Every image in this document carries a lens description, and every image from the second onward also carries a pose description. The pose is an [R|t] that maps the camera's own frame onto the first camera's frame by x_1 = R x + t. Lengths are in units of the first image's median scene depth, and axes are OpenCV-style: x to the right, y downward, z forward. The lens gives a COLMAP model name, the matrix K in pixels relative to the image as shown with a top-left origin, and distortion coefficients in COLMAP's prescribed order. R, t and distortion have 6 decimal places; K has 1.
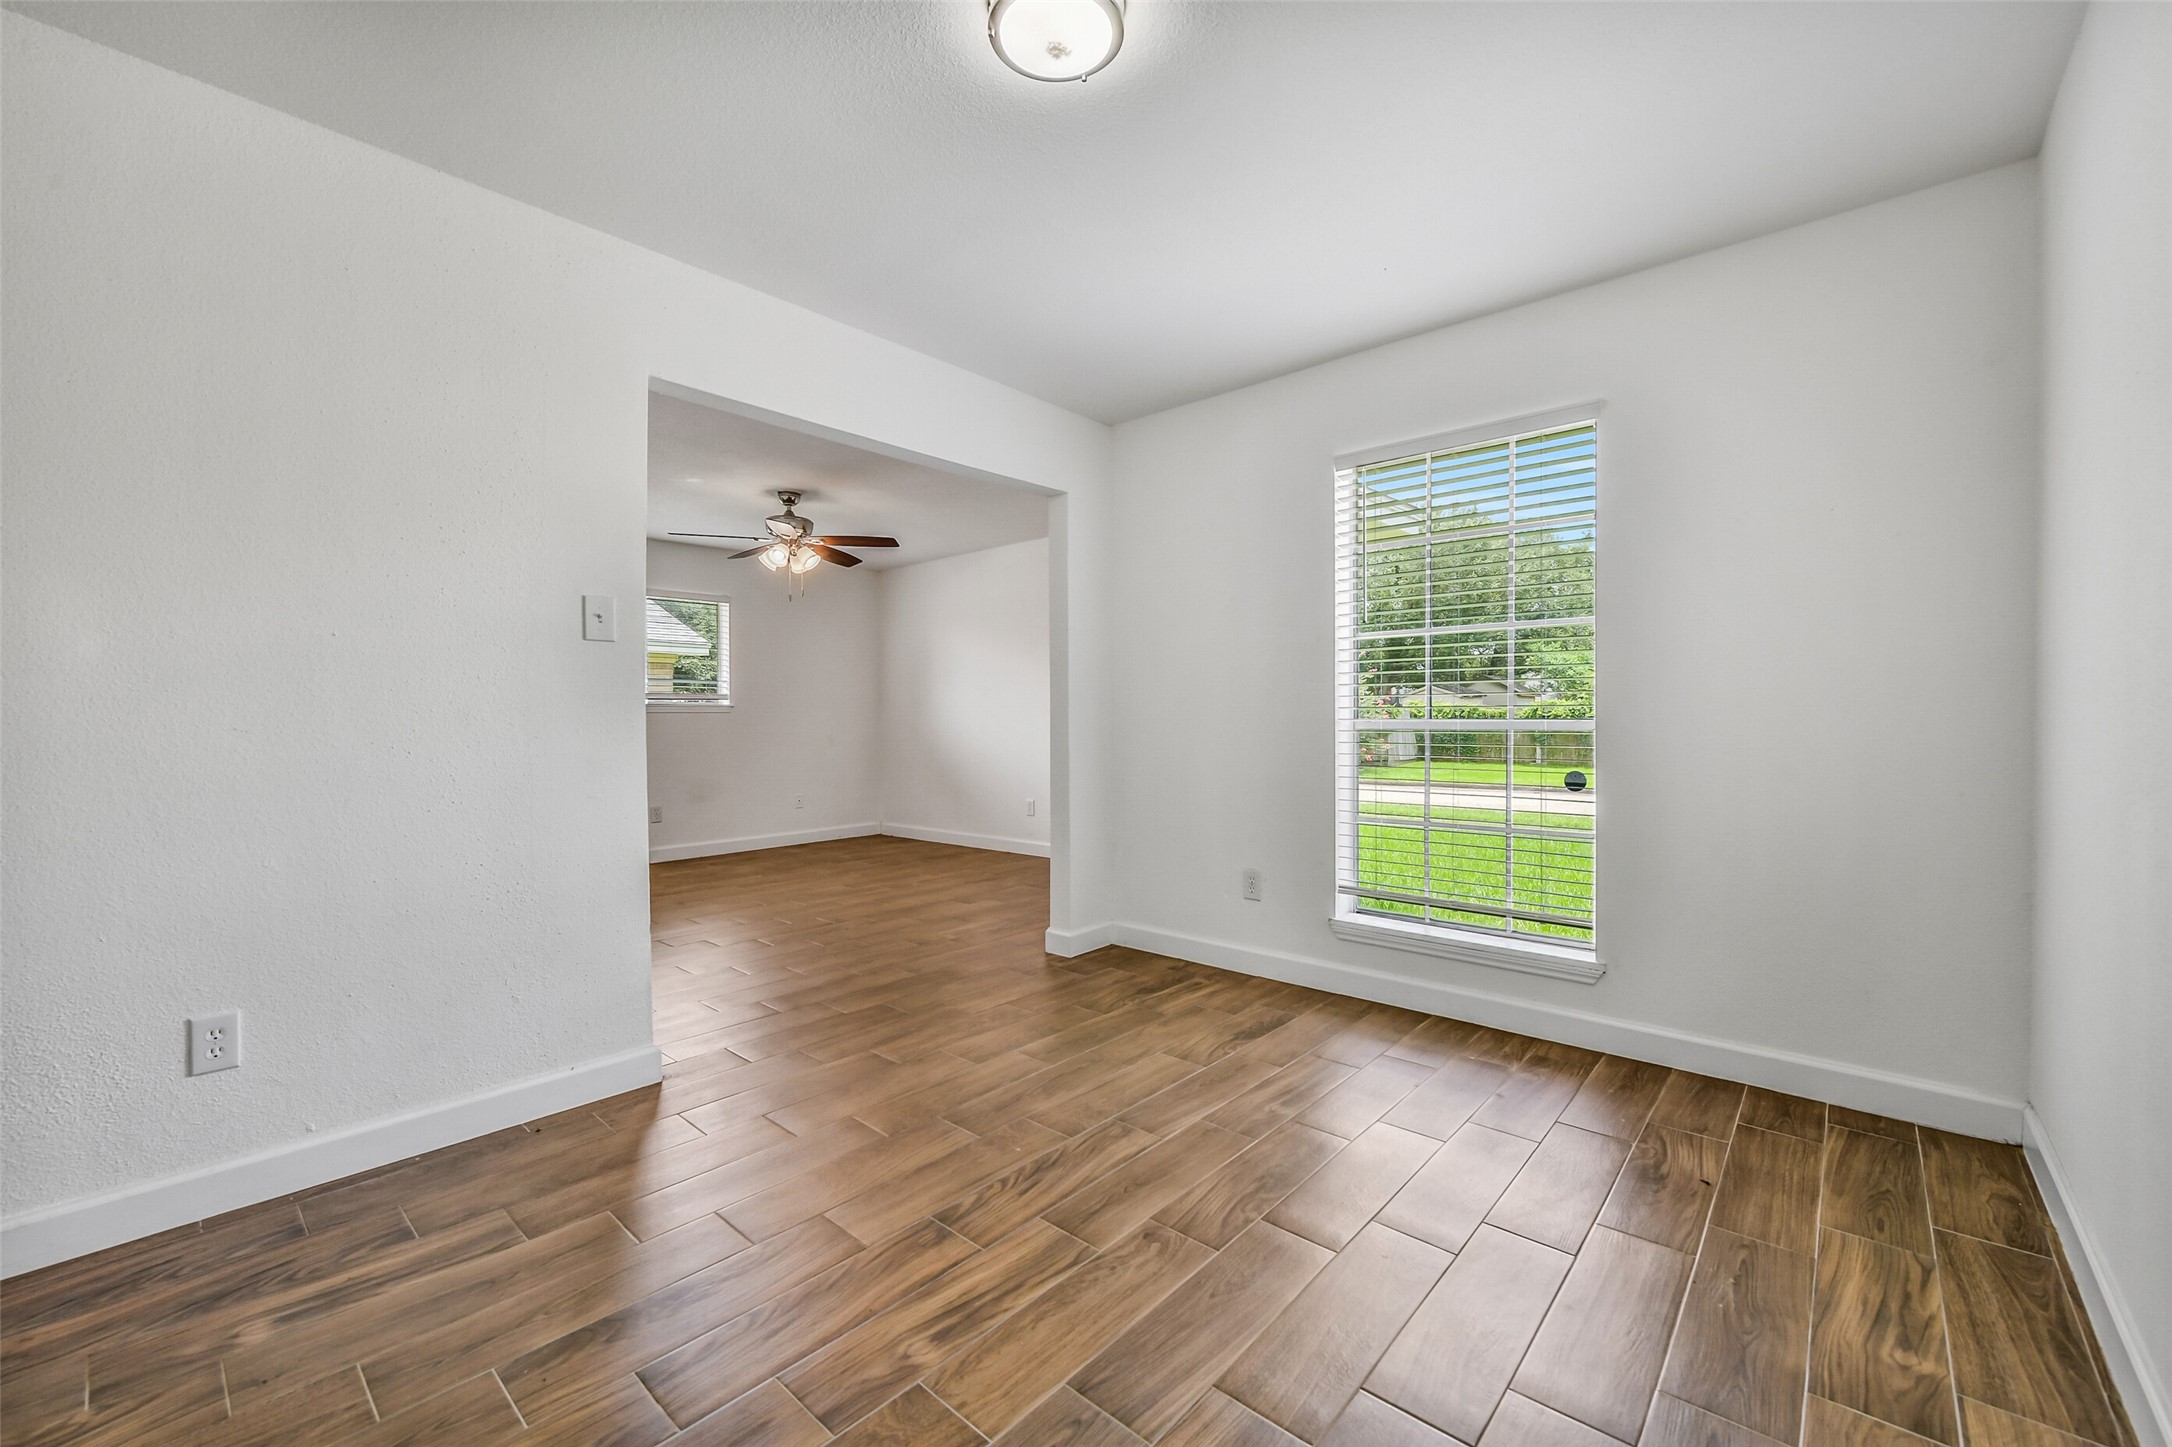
lens RADIAL K [[879.9, 0, 1092.9], [0, 879.9, 745.4], [0, 0, 1]] dist [-0.009640, -0.000101]
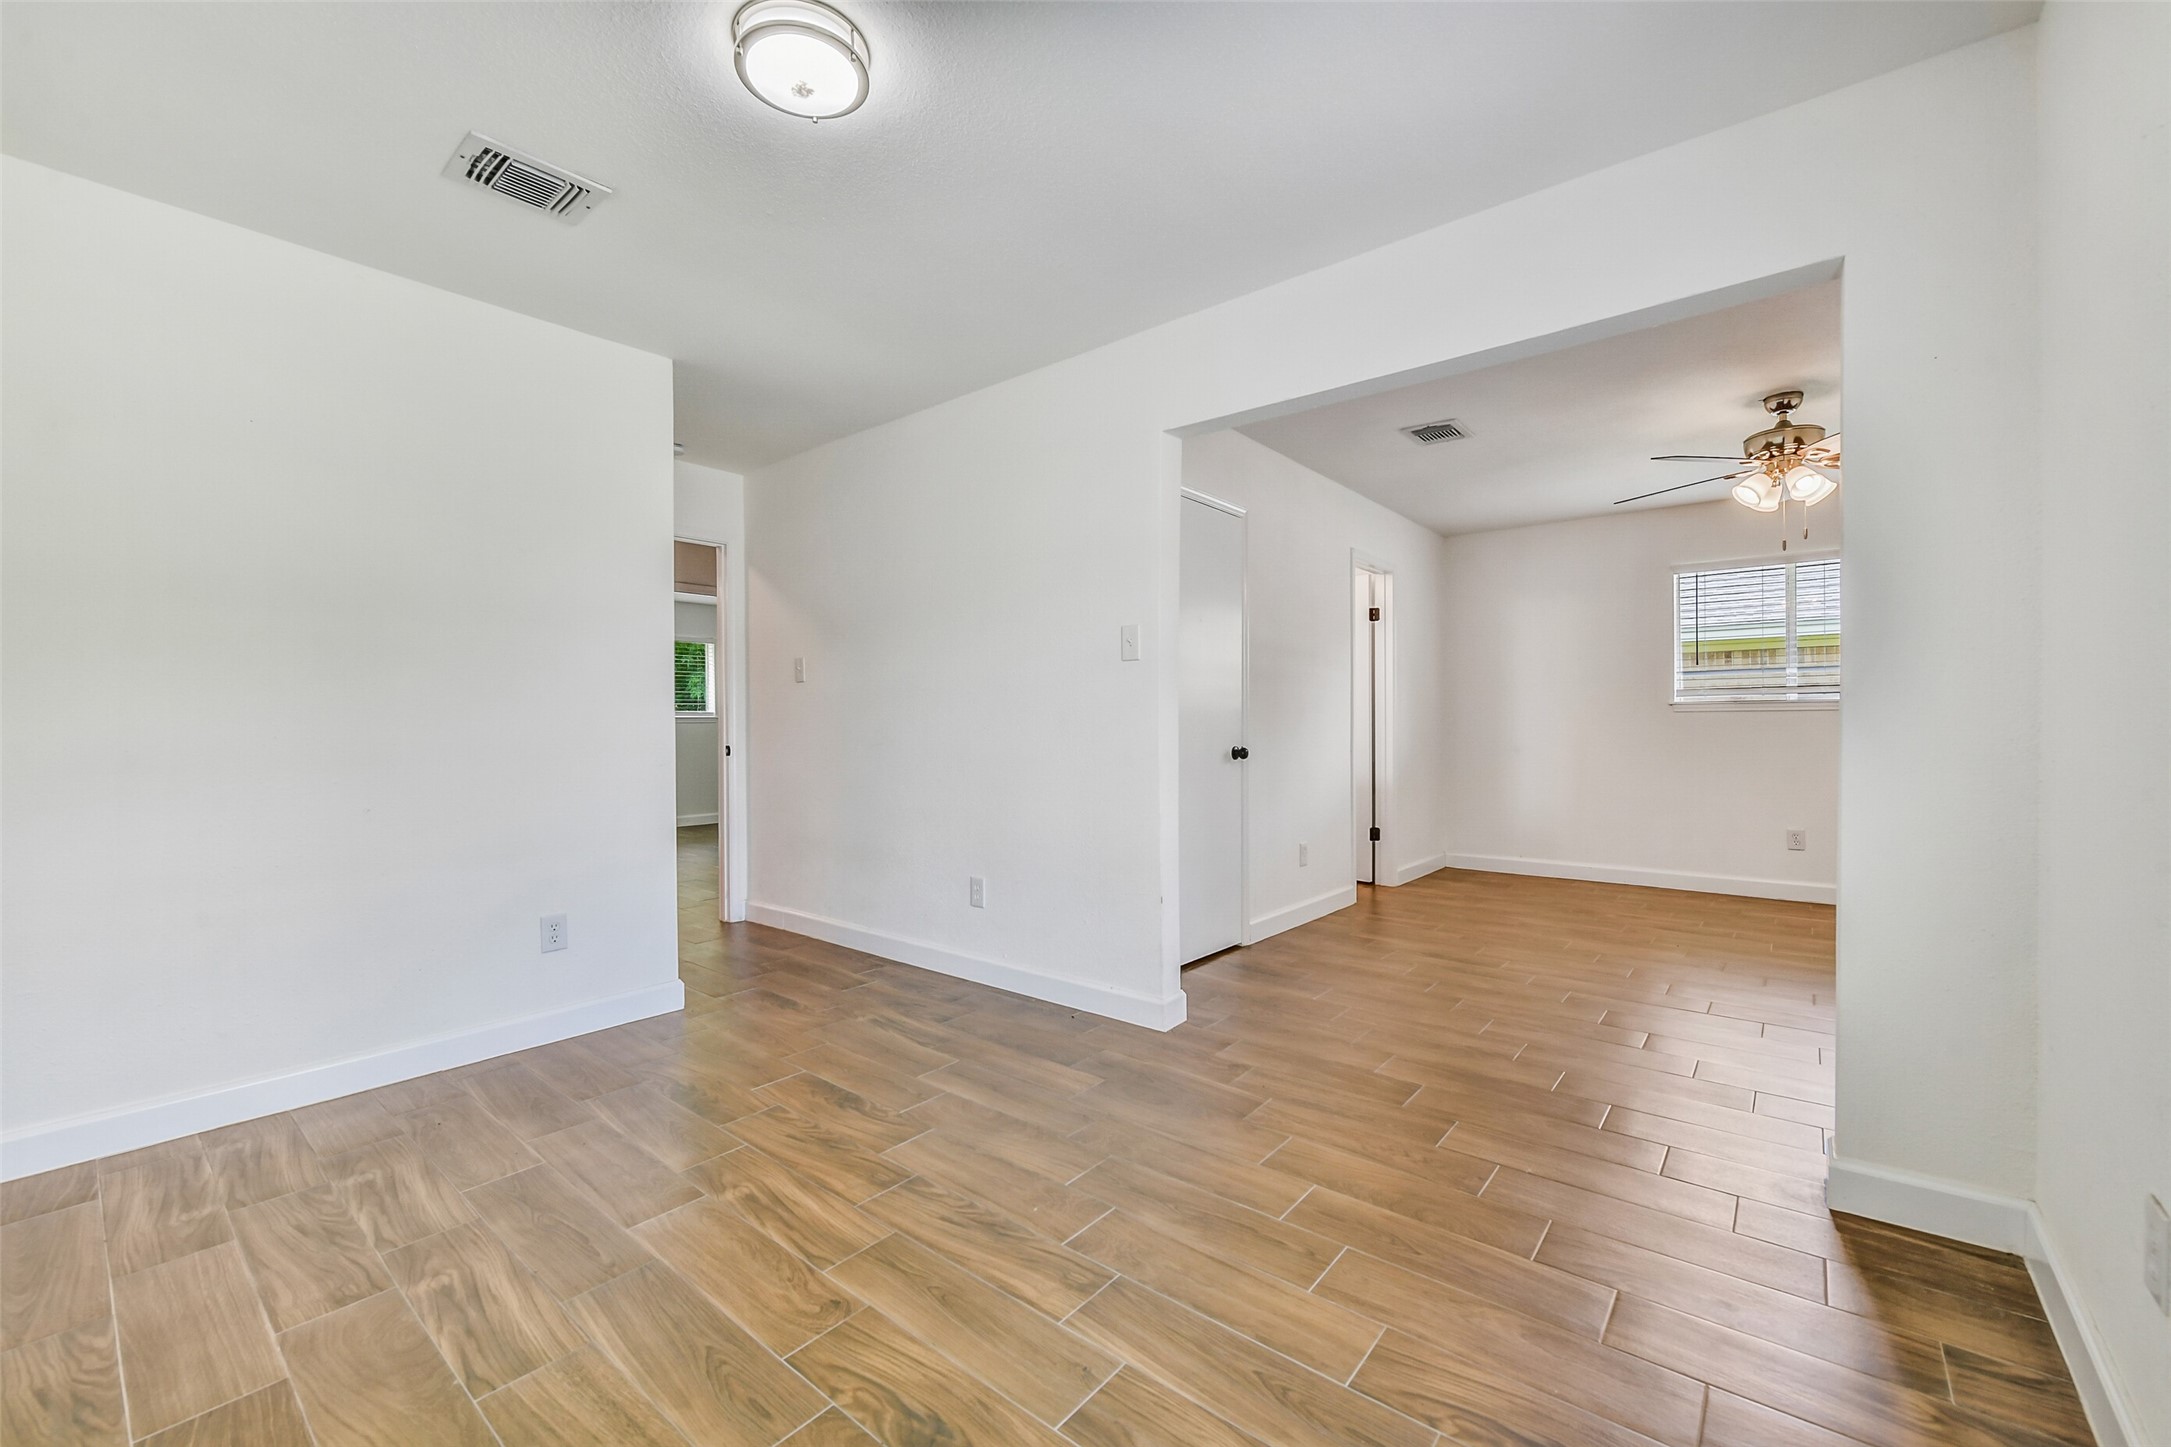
lens RADIAL K [[879.5, 0, 1092.4], [0, 879.5, 745.4], [0, 0, 1]] dist [-0.009640, -0.000101]
pose [[0.026186, 0.027262, -0.999285, 0.821028], [-0.024435, 0.999347, 0.026624, -0.034684], [0.999358, 0.023721, 0.026835, 1.063470]]
